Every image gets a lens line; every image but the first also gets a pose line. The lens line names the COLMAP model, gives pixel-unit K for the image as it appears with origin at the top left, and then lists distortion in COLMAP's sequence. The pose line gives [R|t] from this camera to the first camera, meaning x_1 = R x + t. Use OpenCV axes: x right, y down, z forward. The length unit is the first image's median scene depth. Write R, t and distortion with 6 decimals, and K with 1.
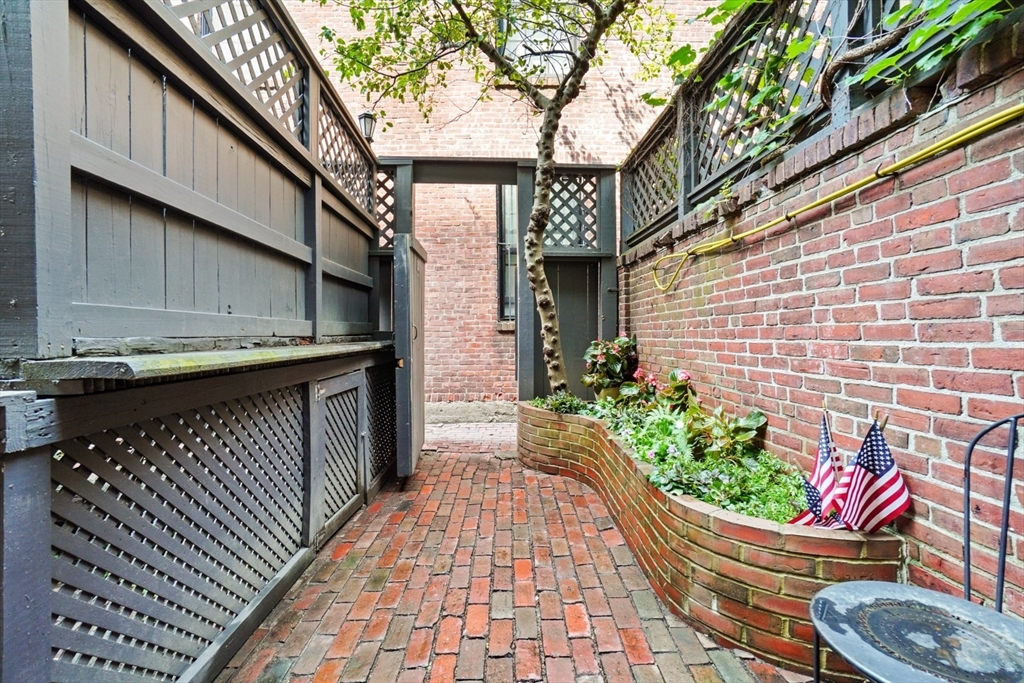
lens RADIAL K [[452.3, 0, 506.6], [0, 452.3, 333.0], [0, 0, 1]] dist [-0.062604, 0.025624]
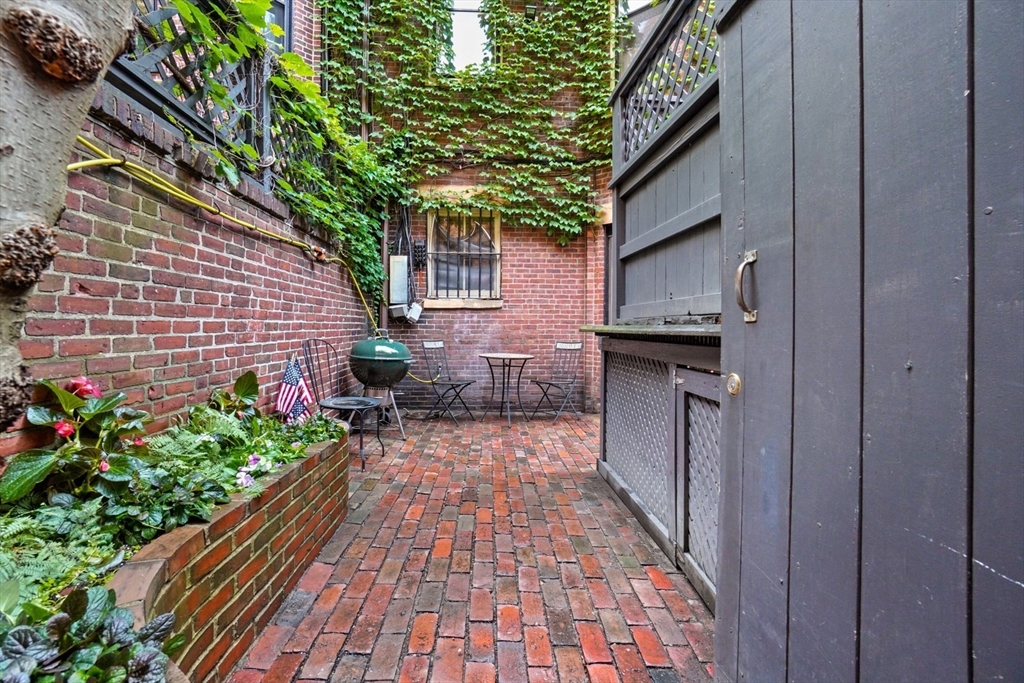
lens RADIAL K [[452.3, 0, 506.6], [0, 452.3, 333.0], [0, 0, 1]] dist [-0.062604, 0.025624]
pose [[-0.999376, 0.001324, -0.035297, -0.099407], [0.001042, 0.999967, 0.007997, 0.055167], [0.035306, 0.007955, -0.999345, 2.724873]]
